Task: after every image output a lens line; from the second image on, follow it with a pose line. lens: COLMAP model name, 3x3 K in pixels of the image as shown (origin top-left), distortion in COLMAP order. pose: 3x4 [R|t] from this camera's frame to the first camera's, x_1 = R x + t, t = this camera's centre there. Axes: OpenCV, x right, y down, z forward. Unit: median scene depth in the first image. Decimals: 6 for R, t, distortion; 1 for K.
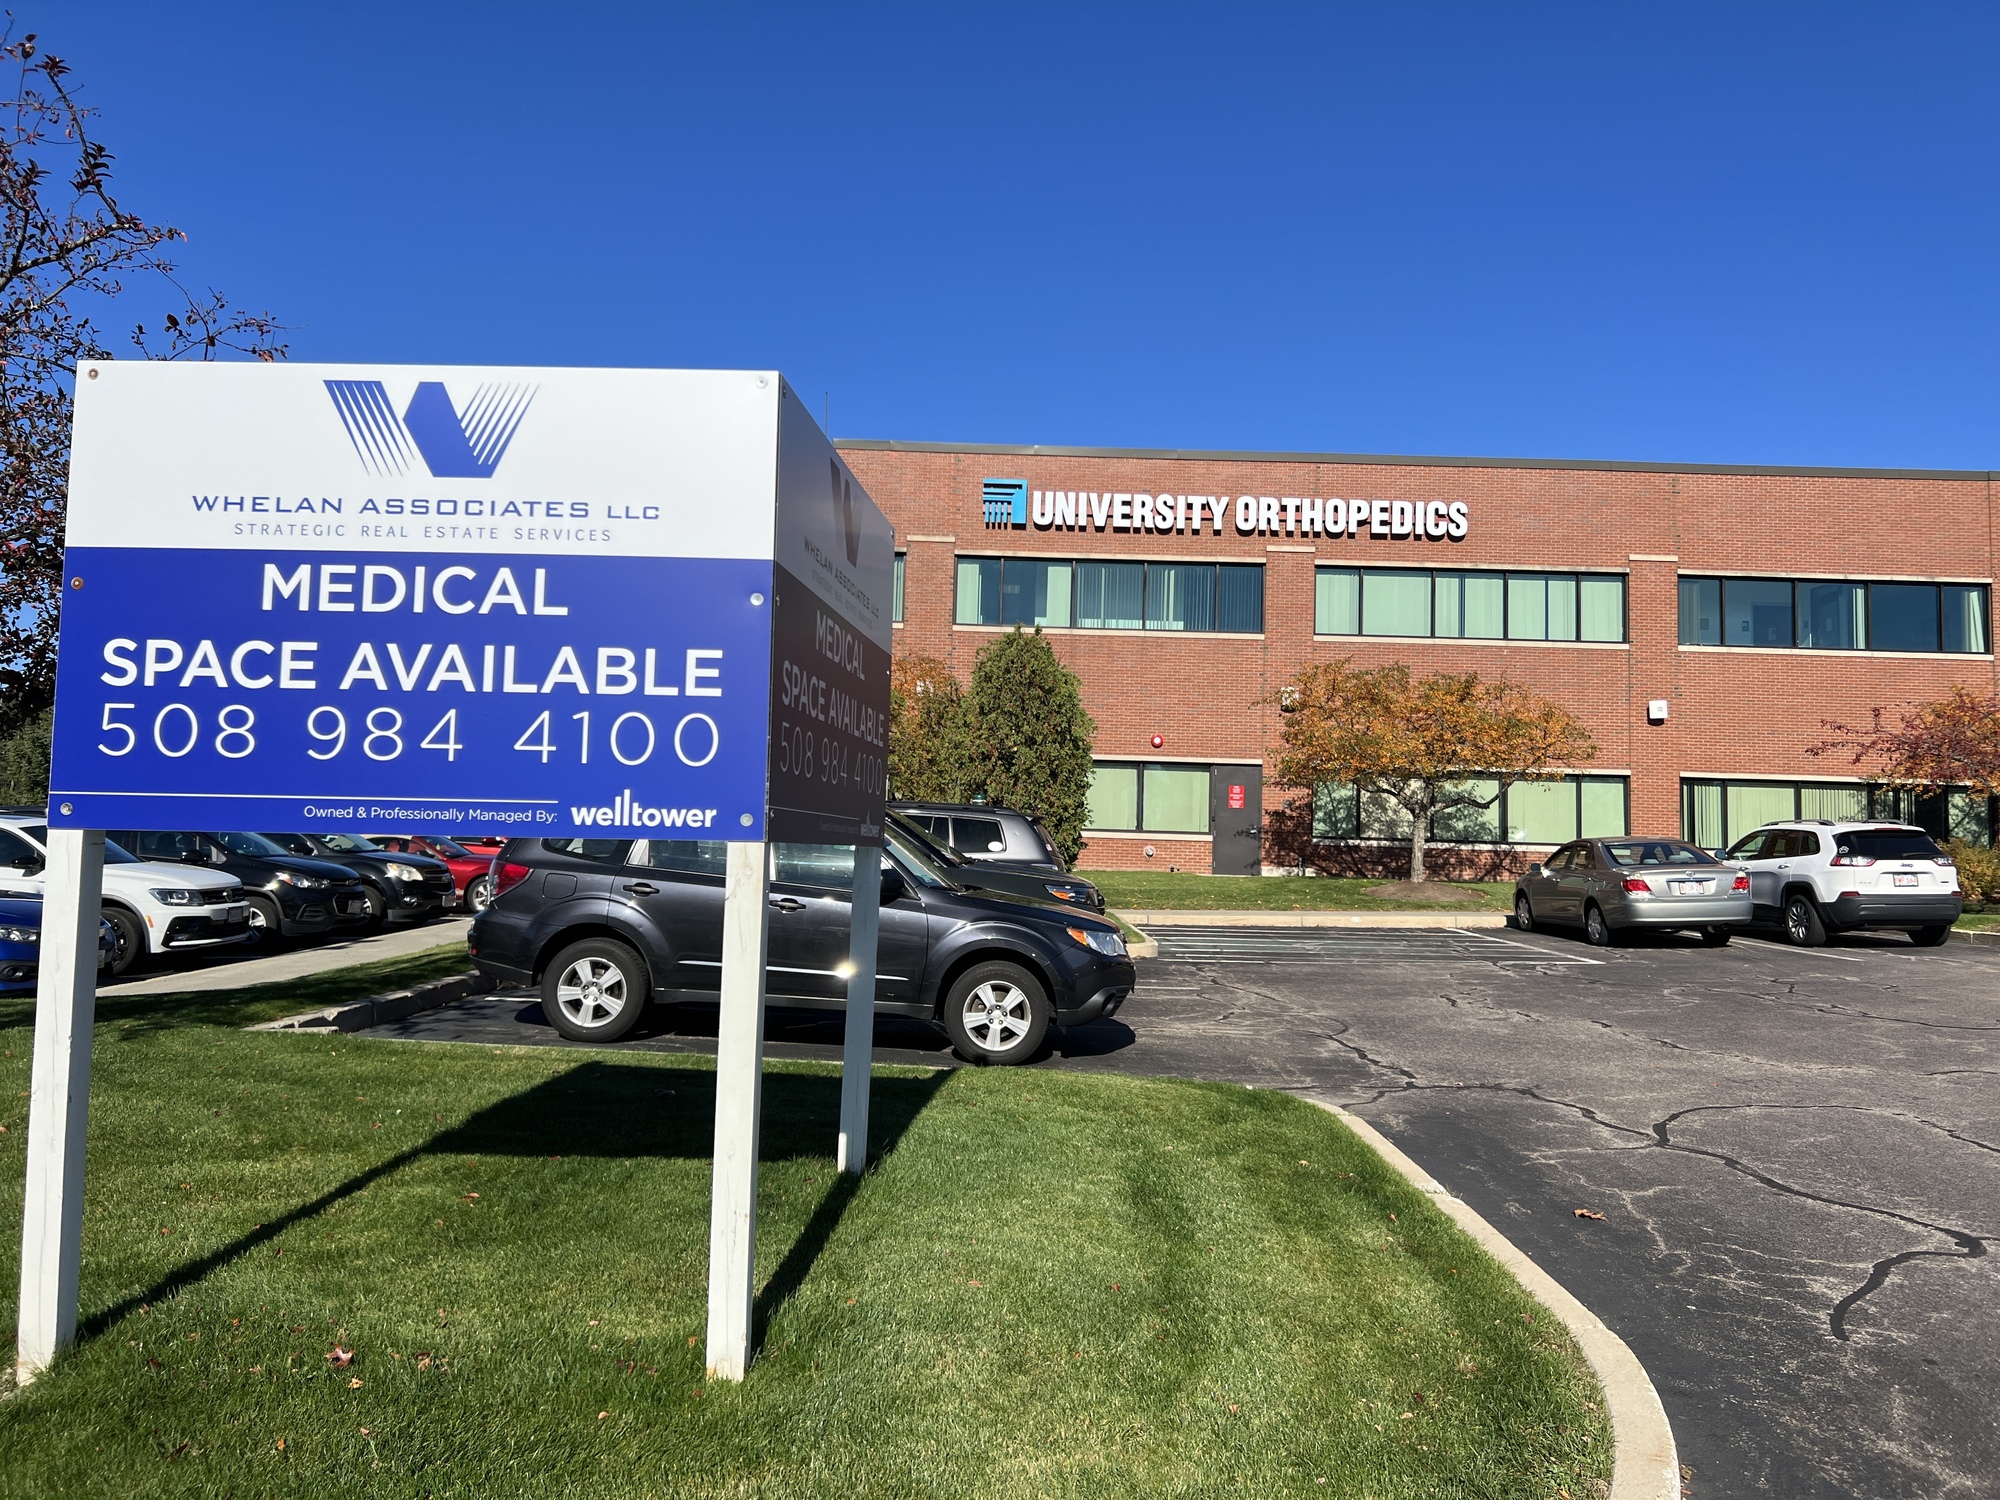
lens RADIAL K [[1534.4, 0, 1011.6], [0, 1534.4, 748.6], [0, 0, 1]] dist [0.033391, -0.006841]
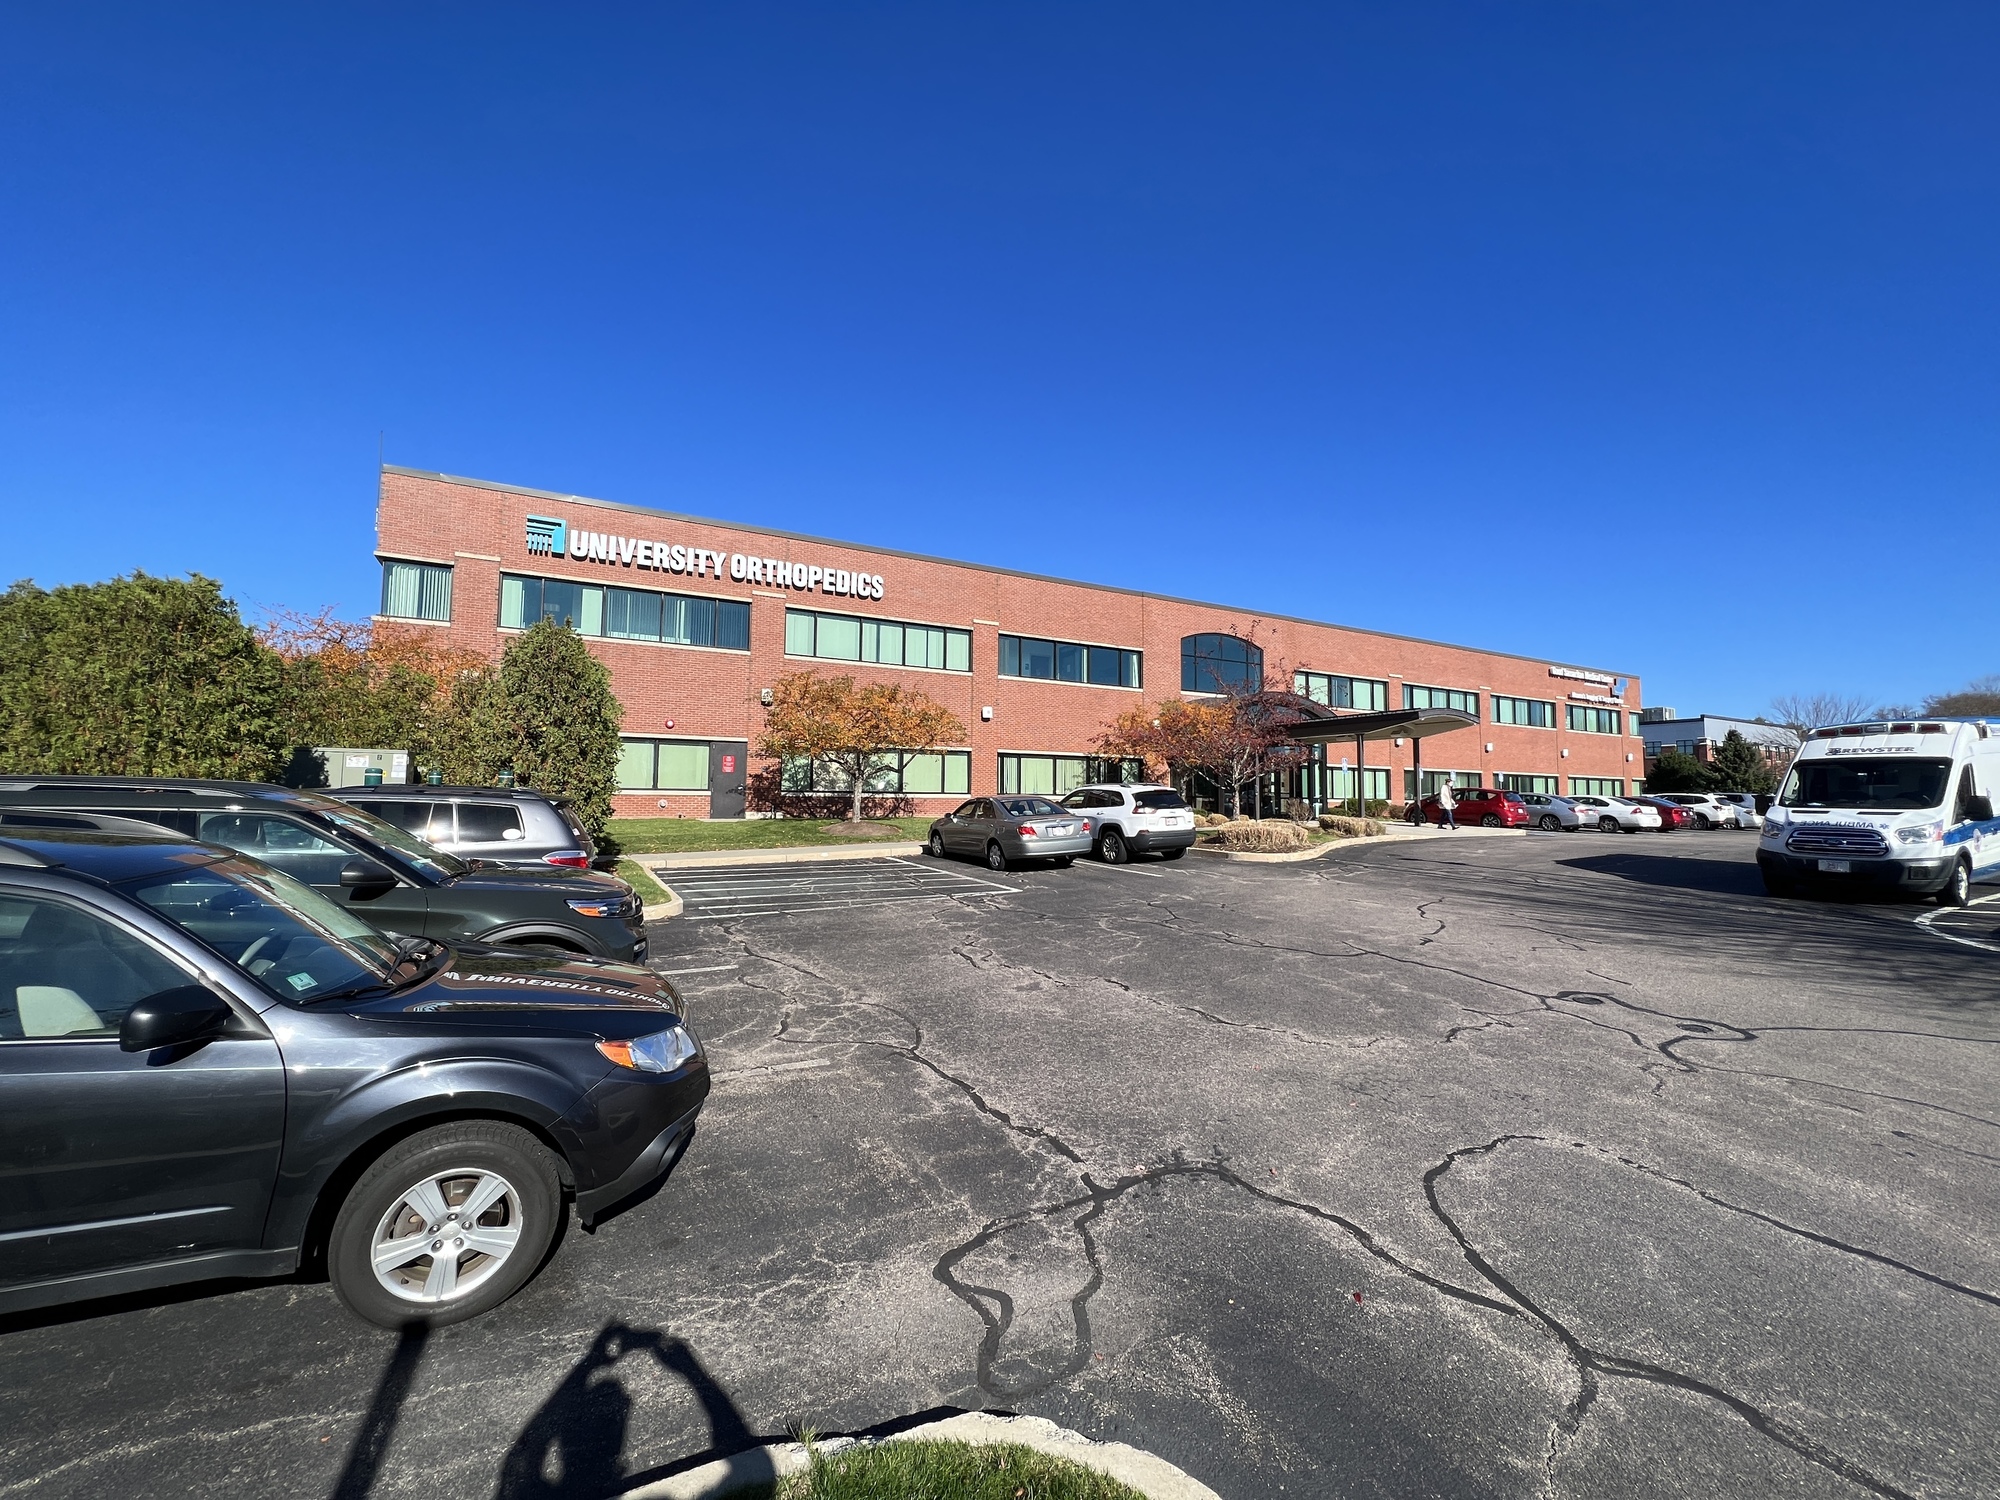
lens RADIAL K [[814.0, 0, 997.3], [0, 814.0, 744.8], [0, 0, 1]] dist [-0.000314, -0.000304]
pose [[0.880241, 0.012419, 0.474365, 0.007254], [-0.021230, 0.999687, 0.013223, -0.001785], [-0.474052, -0.021710, 0.880229, 0.216000]]
